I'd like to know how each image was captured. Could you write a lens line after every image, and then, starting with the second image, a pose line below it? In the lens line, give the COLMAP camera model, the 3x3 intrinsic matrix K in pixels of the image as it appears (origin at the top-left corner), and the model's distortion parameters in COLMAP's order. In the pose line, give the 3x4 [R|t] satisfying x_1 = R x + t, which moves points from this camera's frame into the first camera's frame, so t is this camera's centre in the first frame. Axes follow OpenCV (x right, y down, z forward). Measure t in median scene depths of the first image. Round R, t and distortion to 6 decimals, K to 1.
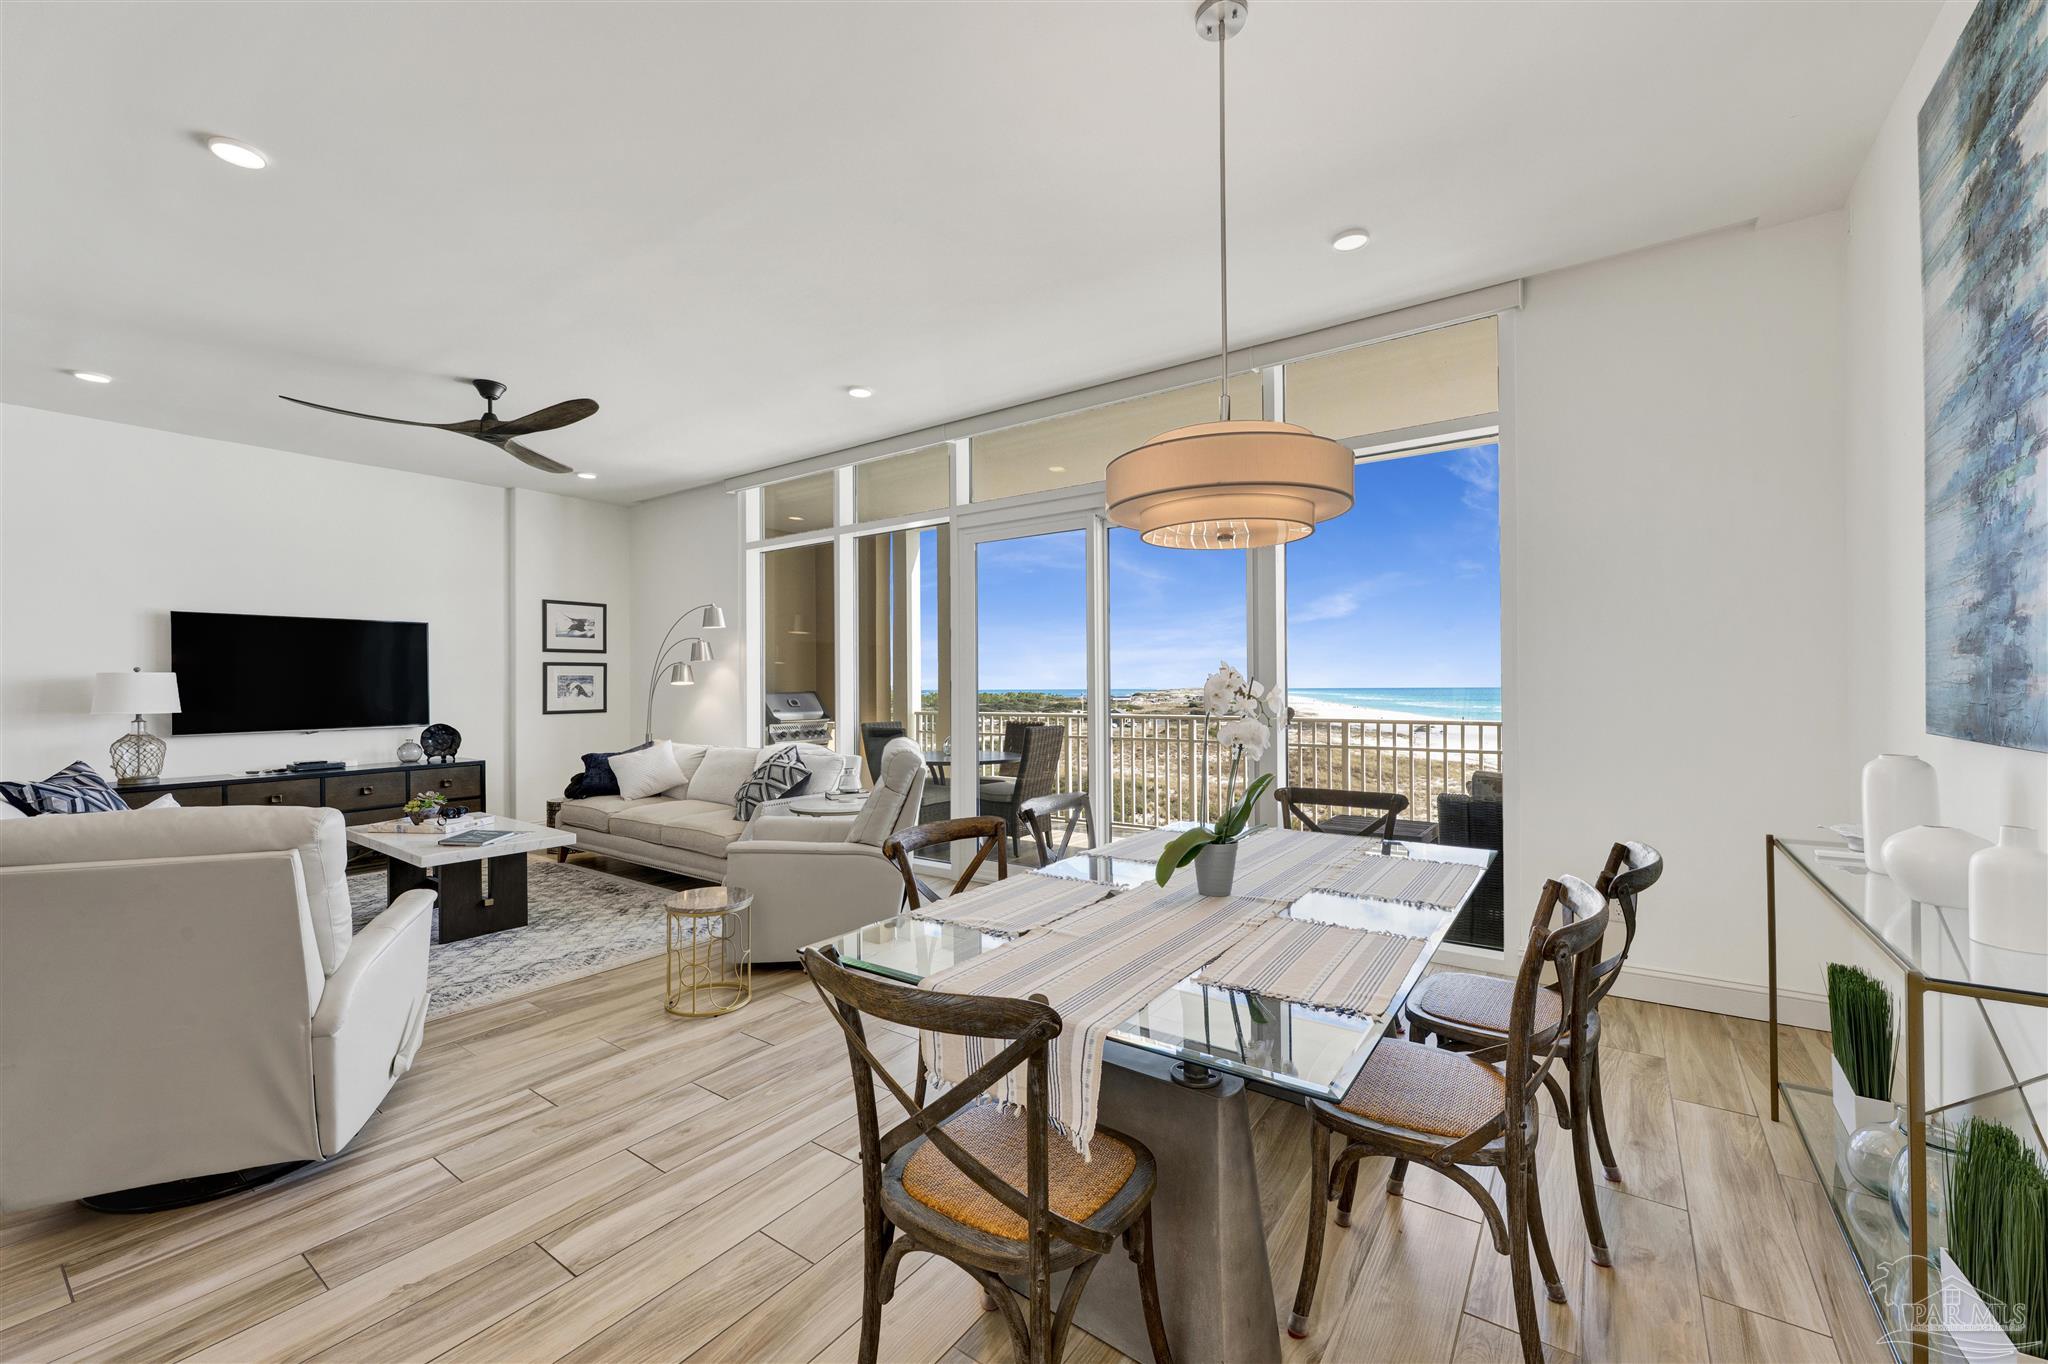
lens RADIAL K [[820.0, 0, 1020.1], [0, 820.0, 679.1], [0, 0, 1]] dist [-0.001306, -0.000033]
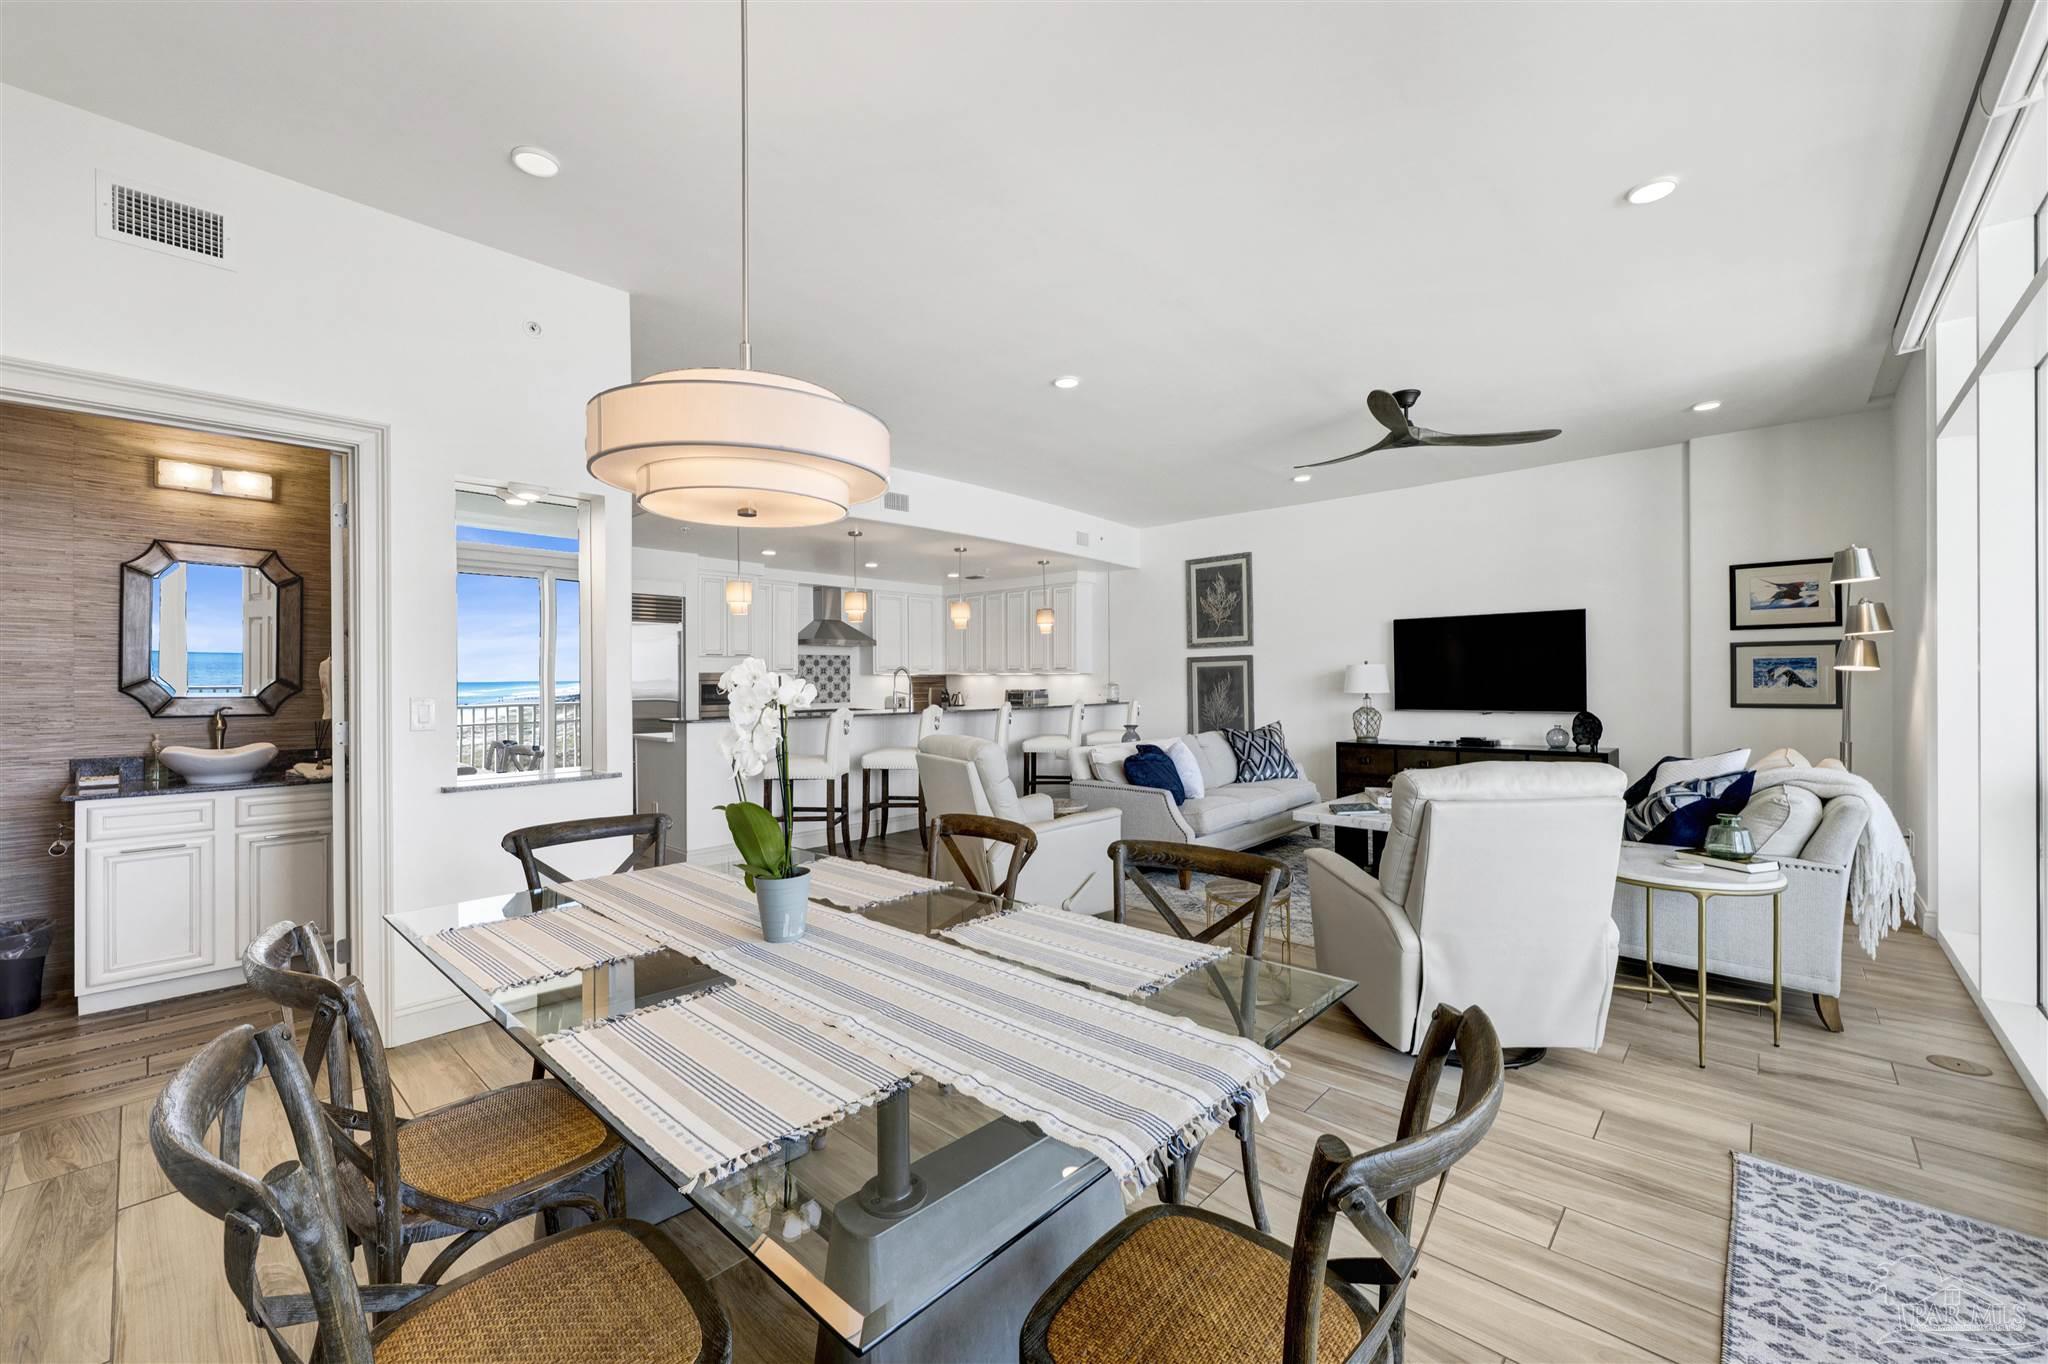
lens RADIAL K [[820.0, 0, 1020.1], [0, 820.0, 679.1], [0, 0, 1]] dist [-0.001306, -0.000033]
pose [[-0.121875, 0.007720, -0.992515, 0.350141], [0.015085, 0.999869, 0.005925, -0.000384], [0.992431, -0.014250, -0.121976, 0.456581]]
